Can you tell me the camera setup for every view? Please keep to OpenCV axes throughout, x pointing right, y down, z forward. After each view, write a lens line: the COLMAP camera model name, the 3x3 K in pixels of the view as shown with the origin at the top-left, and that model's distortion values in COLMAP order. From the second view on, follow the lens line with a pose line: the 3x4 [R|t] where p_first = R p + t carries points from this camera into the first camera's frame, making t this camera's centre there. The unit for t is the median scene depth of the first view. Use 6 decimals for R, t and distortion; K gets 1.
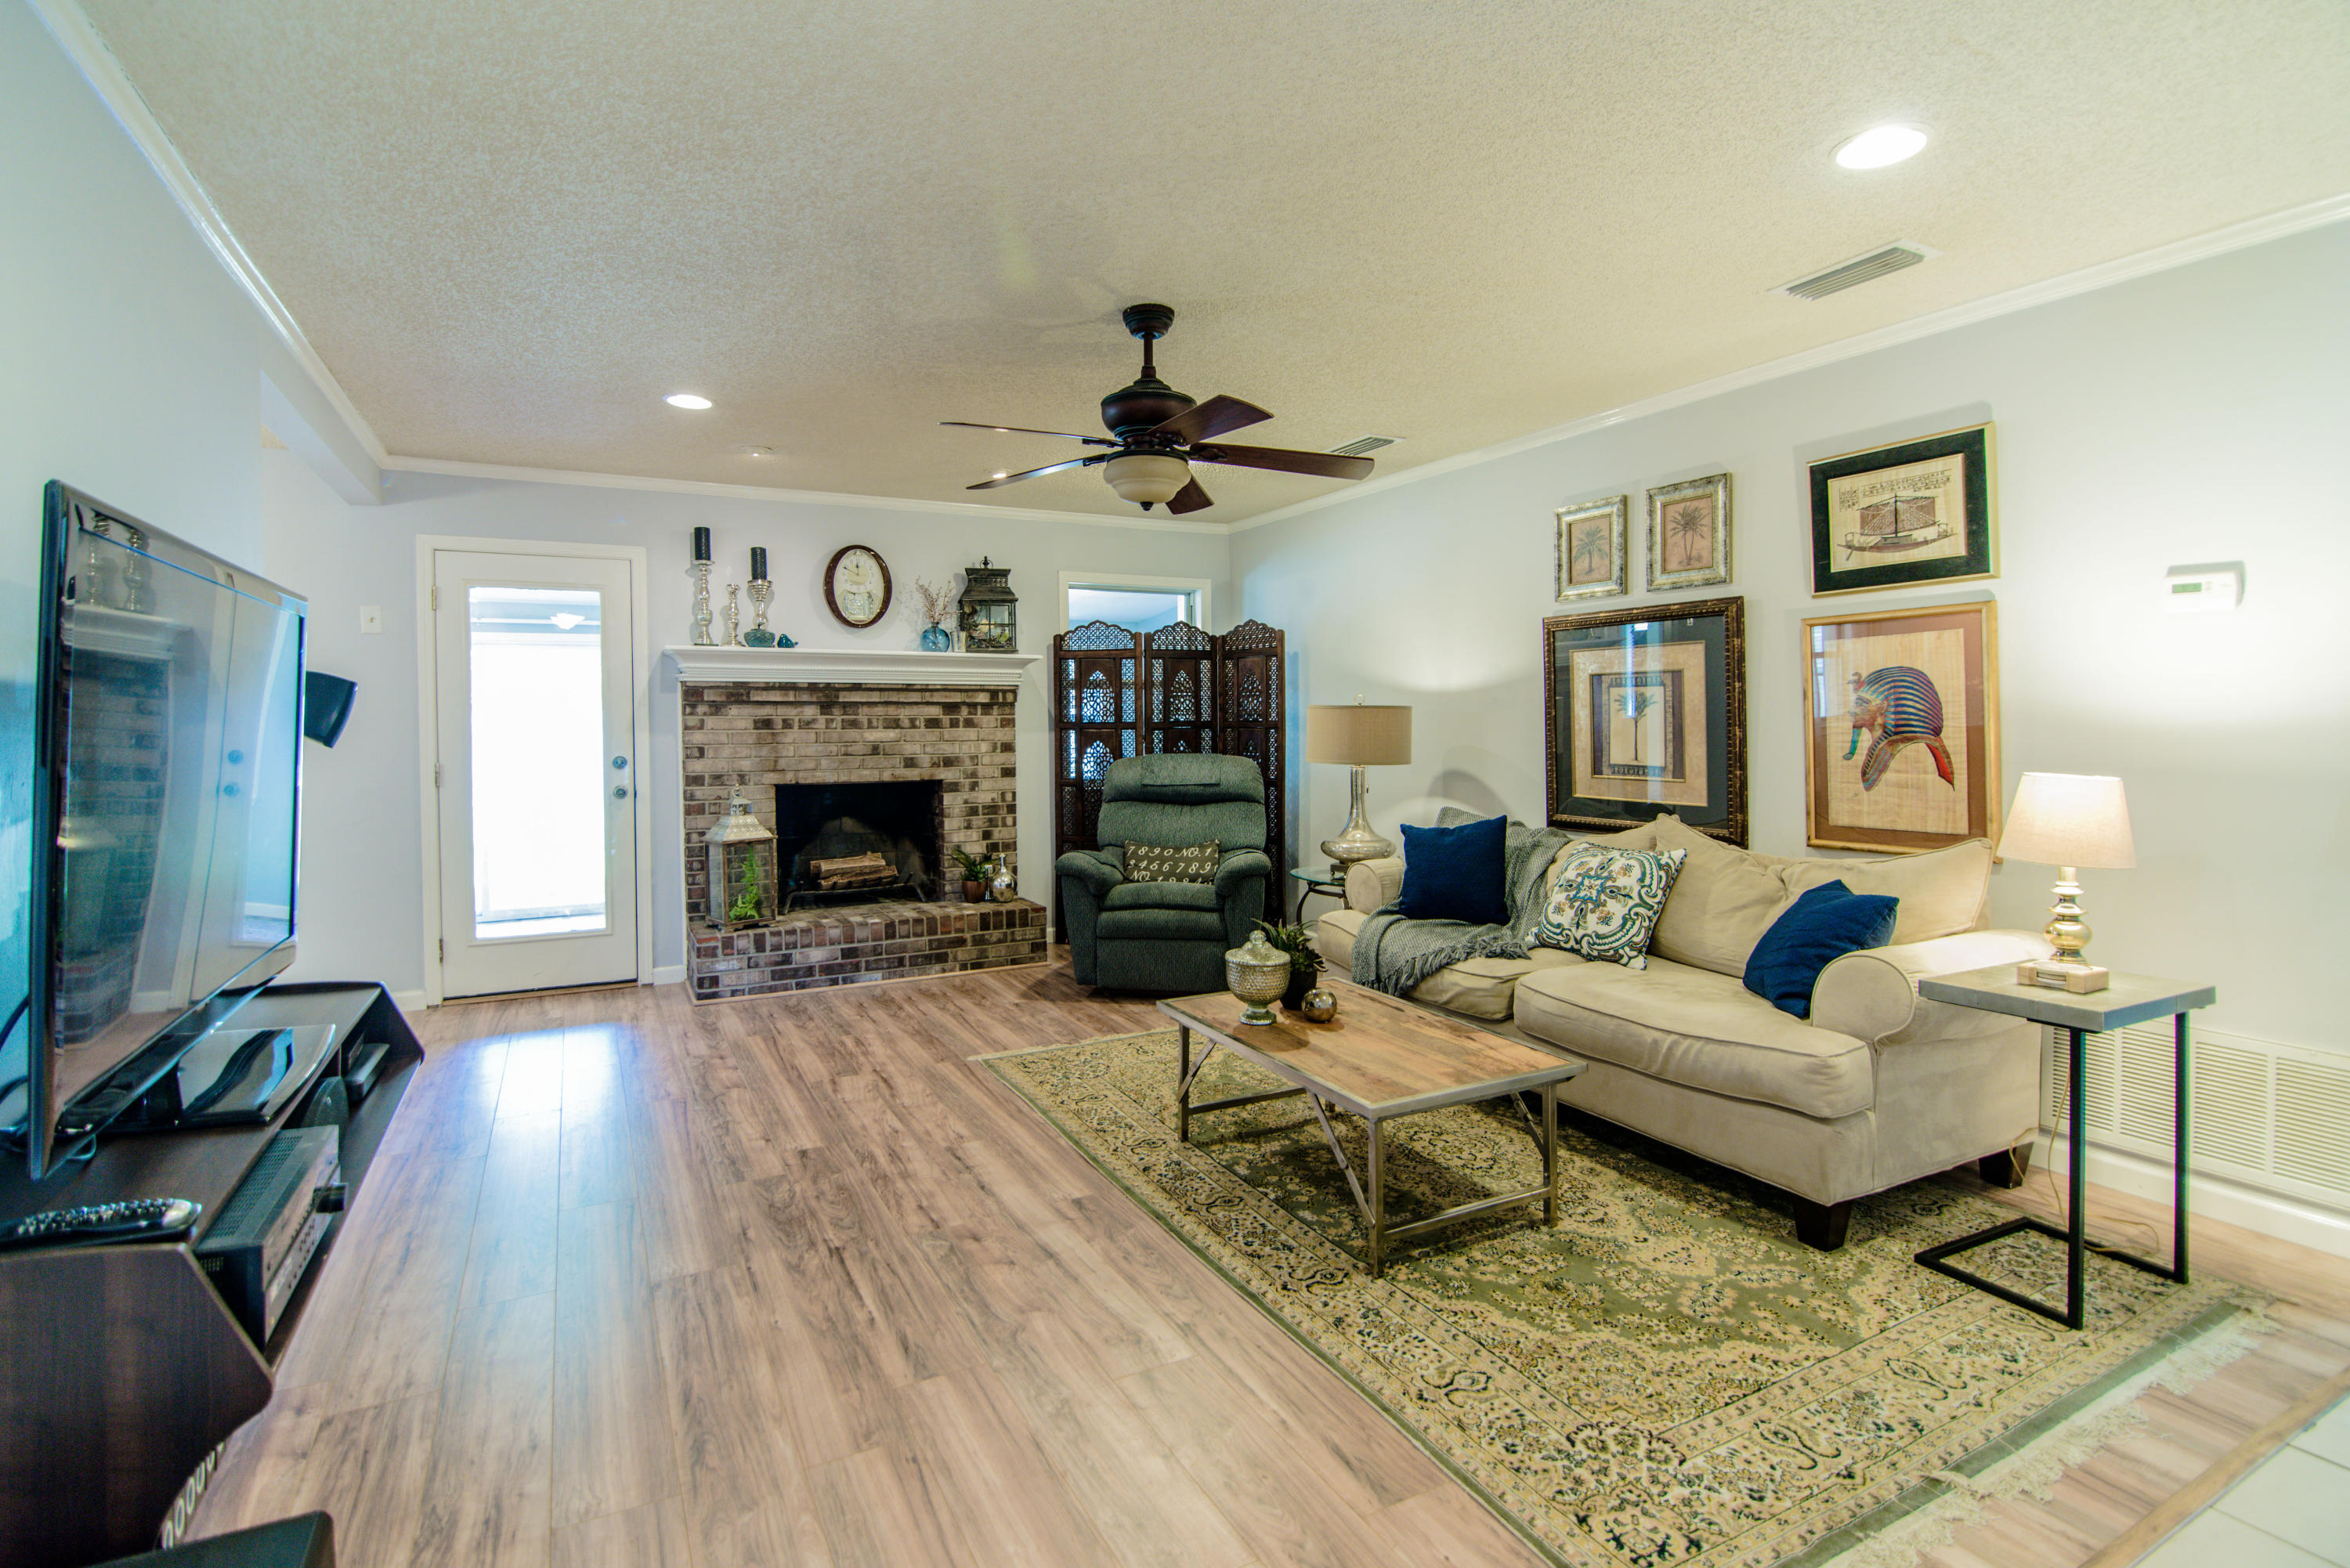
lens RADIAL K [[1104.5, 0, 1120.9], [0, 1104.5, 741.2], [0, 0, 1]] dist [-0.008955, -0.006385]
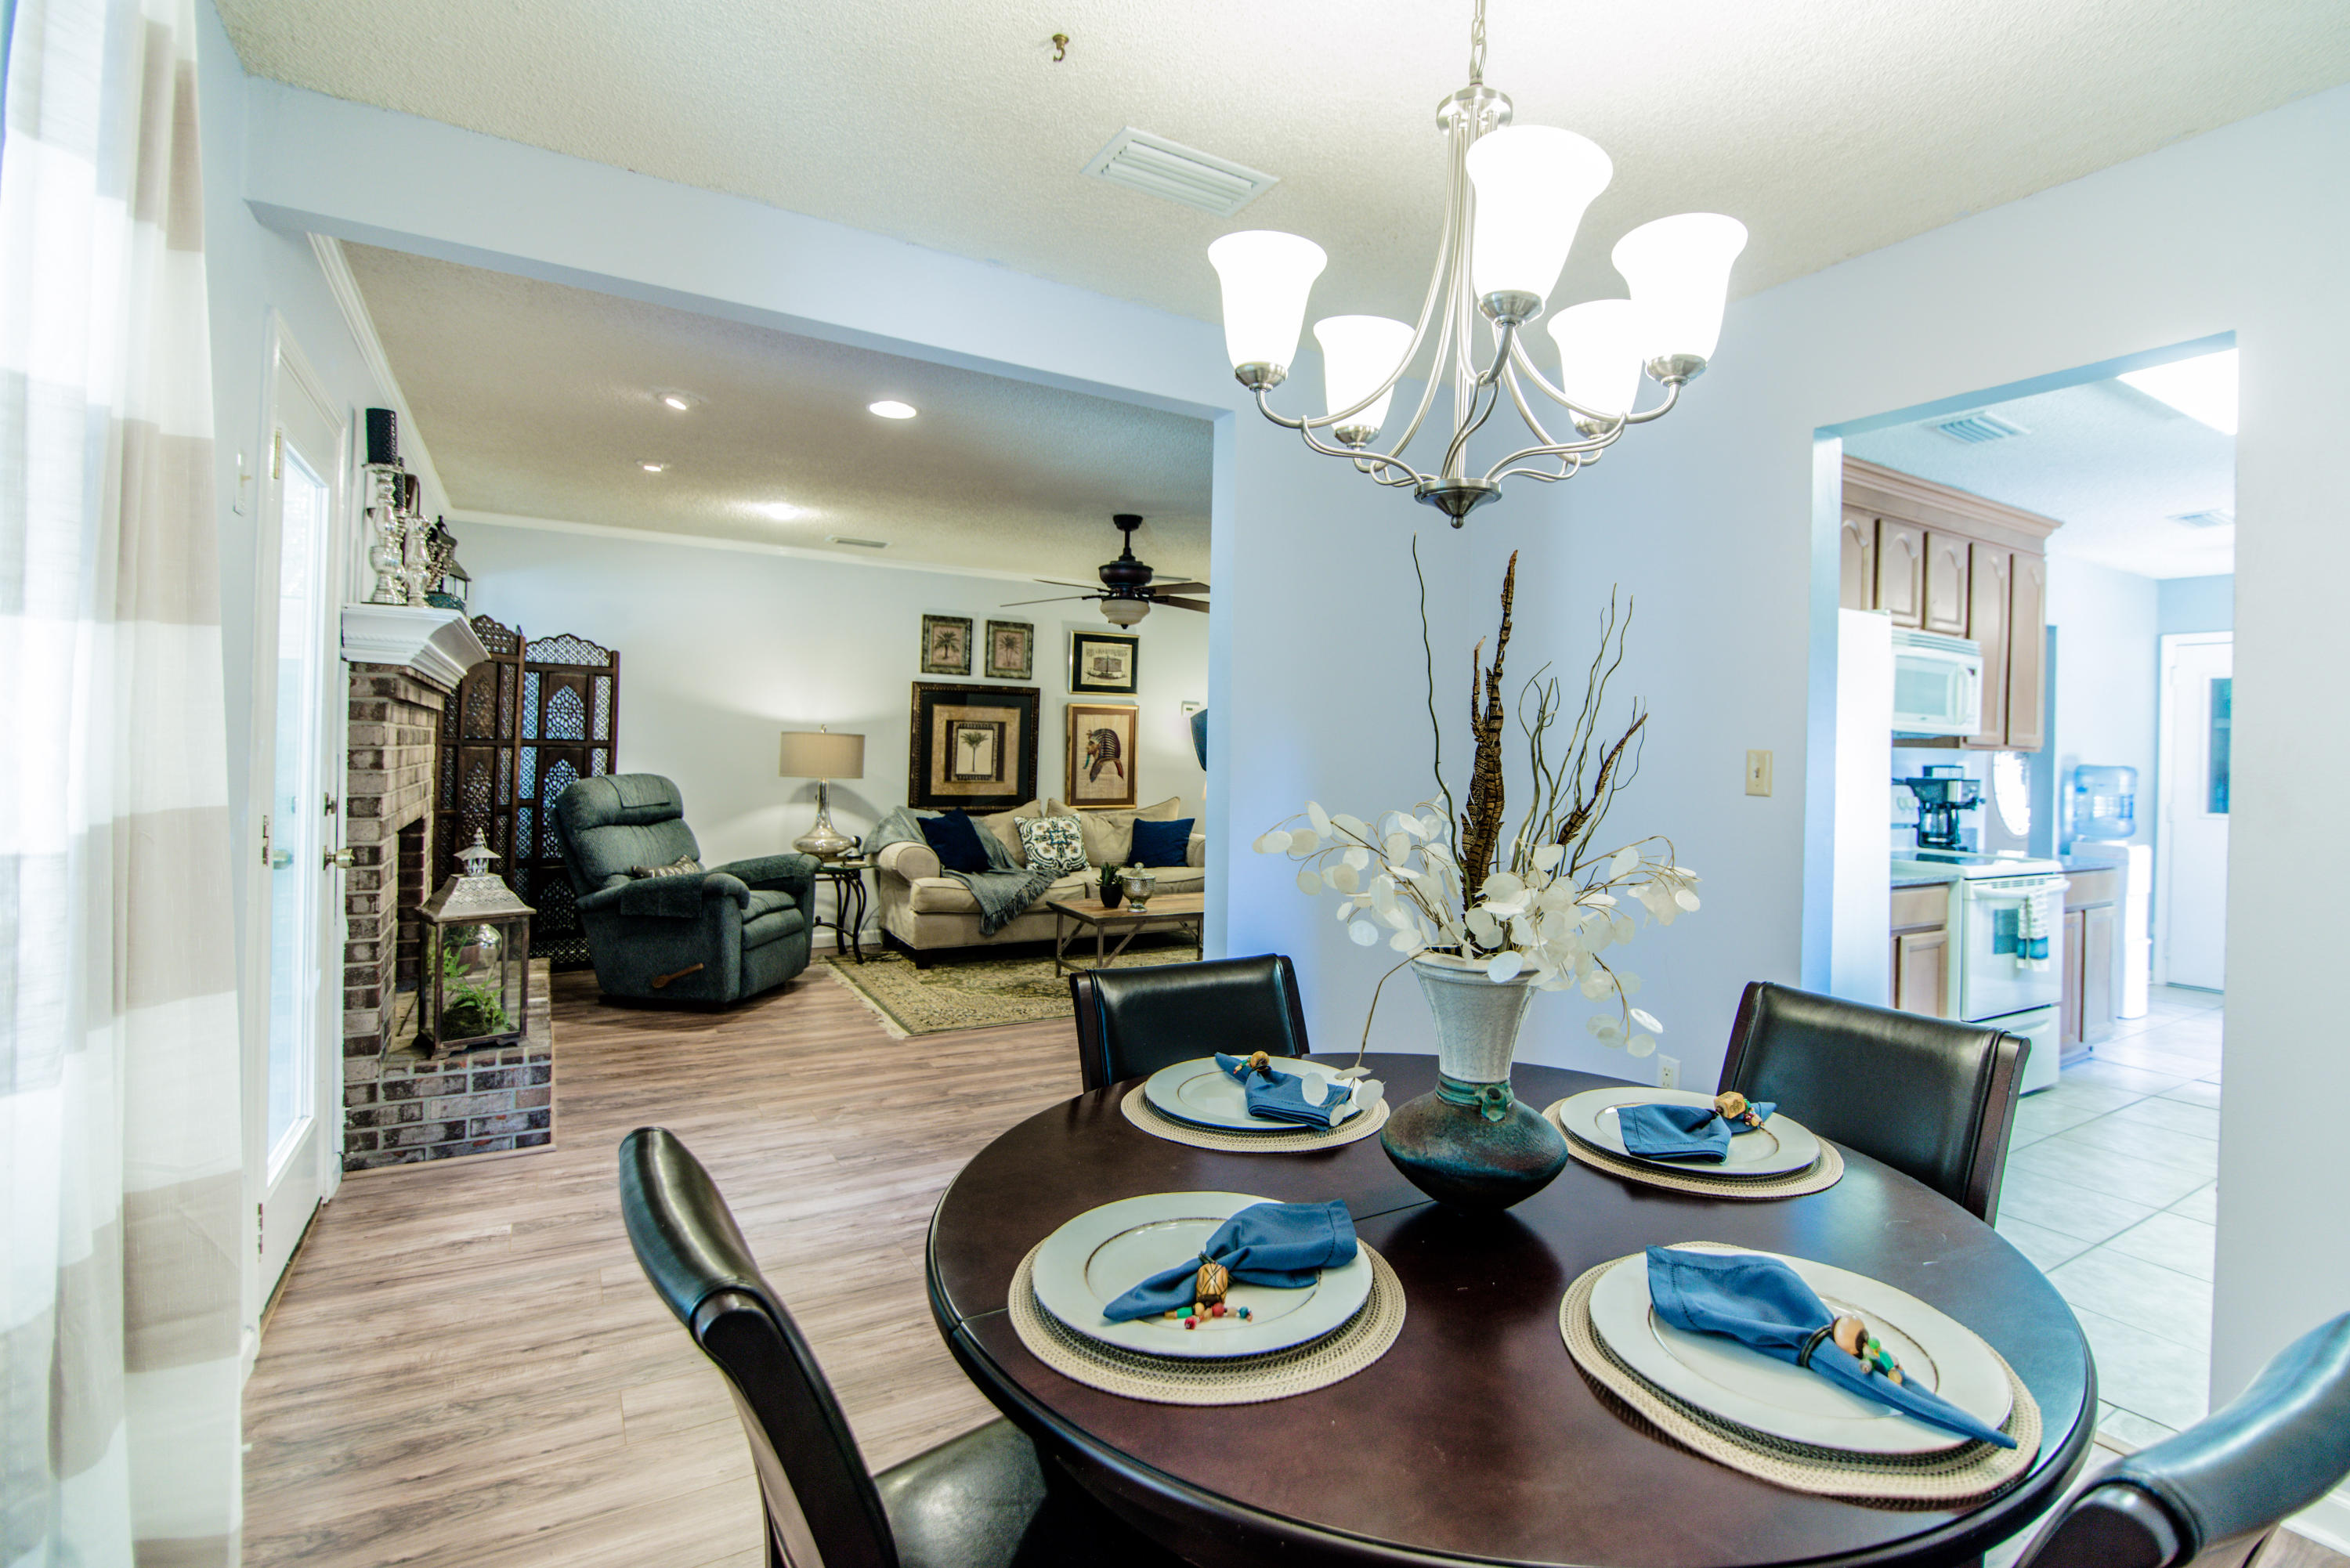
lens RADIAL K [[1104.5, 0, 1244.8], [0, 1104.5, 737.3], [0, 0, 1]] dist [-0.008955, -0.006385]
pose [[-0.108197, 0.017570, 0.993974, -1.111498], [-0.002169, 0.999837, -0.017909, -0.005330], [-0.994127, -0.004094, -0.108142, 0.643379]]
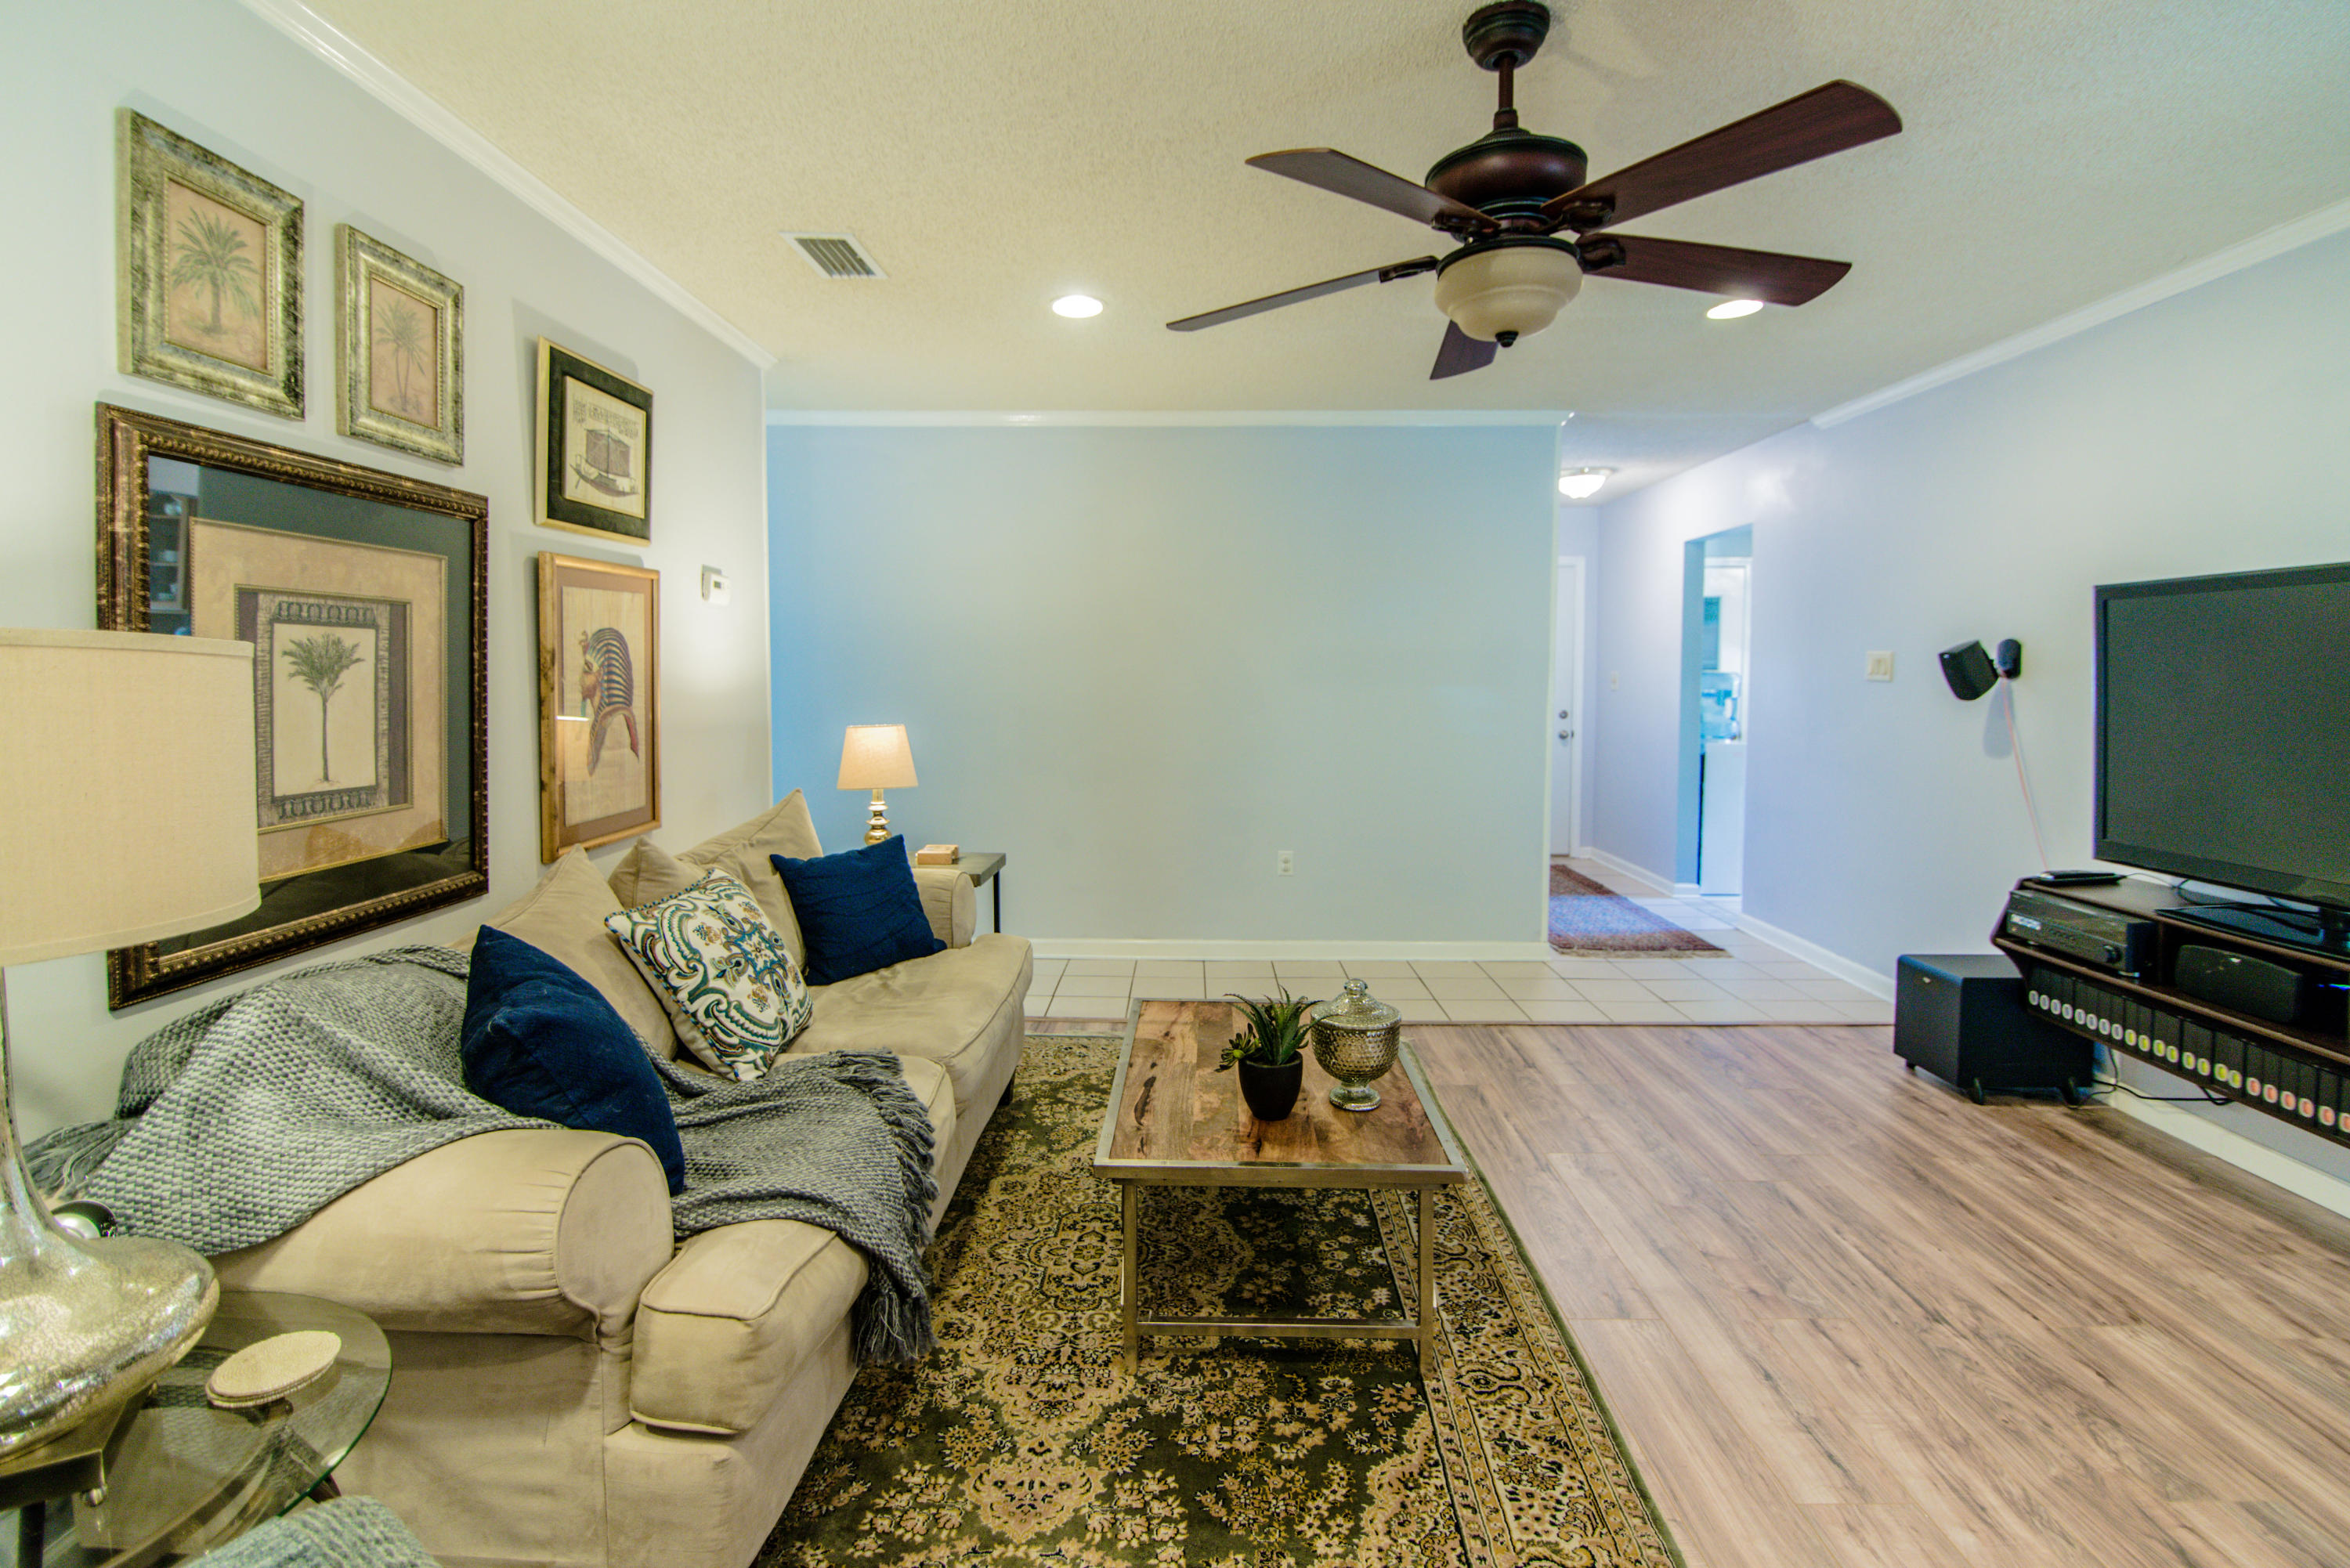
lens RADIAL K [[1104.5, 0, 1180.0], [0, 1104.5, 742.1], [0, 0, 1]] dist [-0.008955, -0.006385]
pose [[-0.888876, -0.021553, 0.457640, -0.063251], [0.015053, 0.996979, 0.076192, -0.025308], [-0.457900, 0.074615, -0.885867, 1.054628]]
